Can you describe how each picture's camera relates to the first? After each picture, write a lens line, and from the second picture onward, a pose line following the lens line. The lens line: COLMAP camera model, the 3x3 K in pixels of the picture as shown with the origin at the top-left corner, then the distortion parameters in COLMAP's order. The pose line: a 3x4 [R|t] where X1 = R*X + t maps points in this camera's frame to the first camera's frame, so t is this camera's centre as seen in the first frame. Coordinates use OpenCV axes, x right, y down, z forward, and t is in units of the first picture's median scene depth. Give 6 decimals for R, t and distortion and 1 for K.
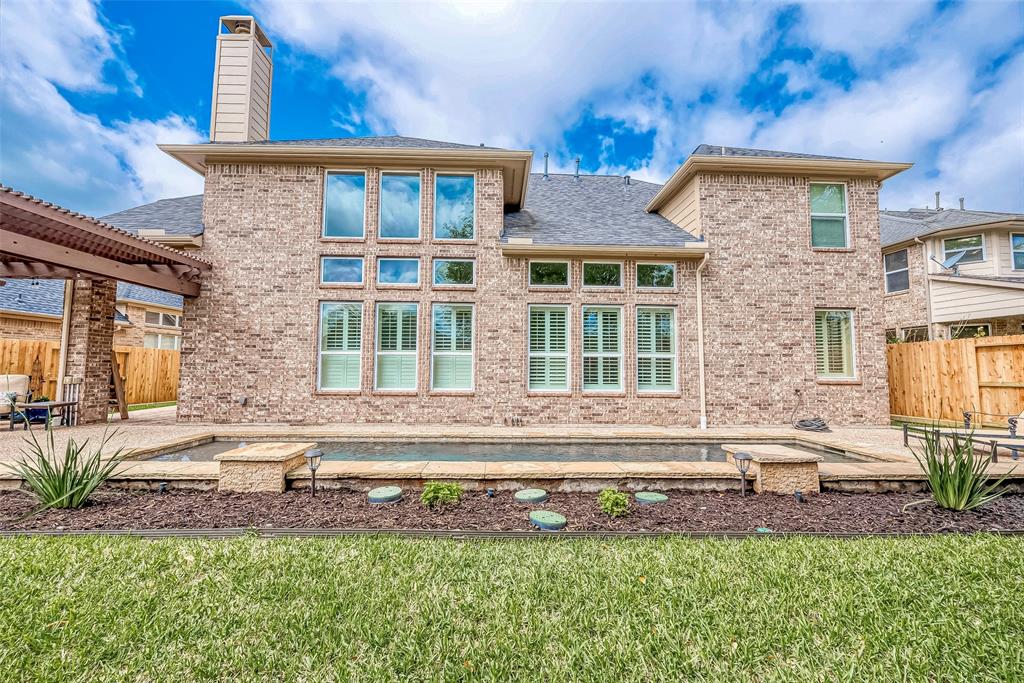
lens RADIAL K [[408.6, 0, 512.8], [0, 408.6, 339.5], [0, 0, 1]] dist [-0.000648, -0.000244]
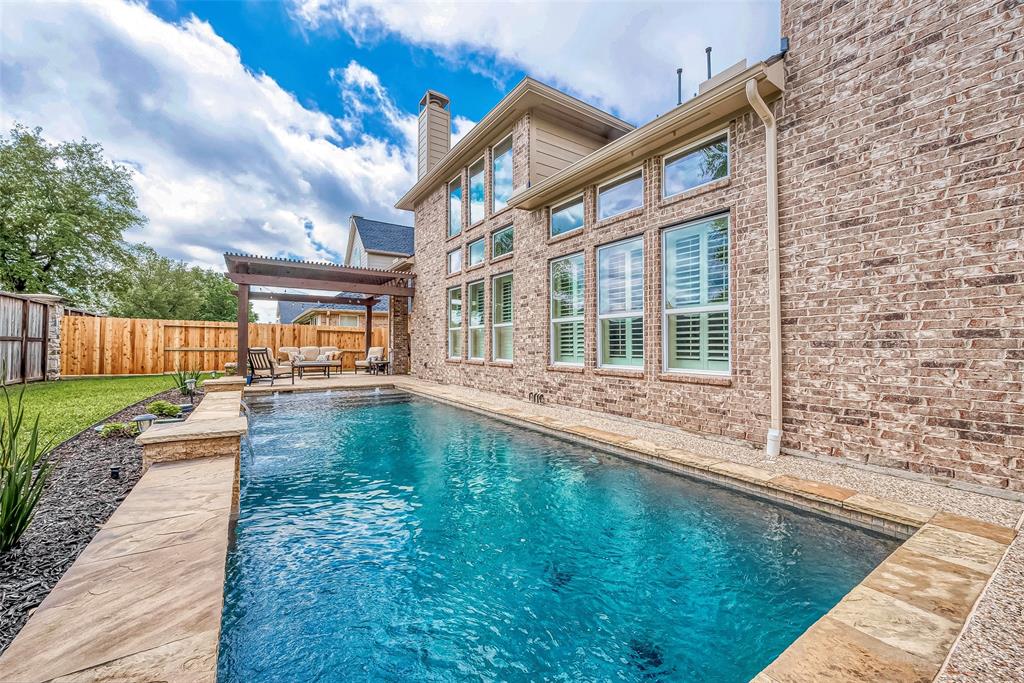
lens RADIAL K [[408.6, 0, 511.9], [0, 408.6, 341.4], [0, 0, 1]] dist [-0.000648, -0.000244]
pose [[0.512009, -0.016416, -0.858823, 0.711459], [0.062032, 0.997914, 0.017907, 0.058142], [0.856737, -0.062443, 0.511959, 0.495548]]
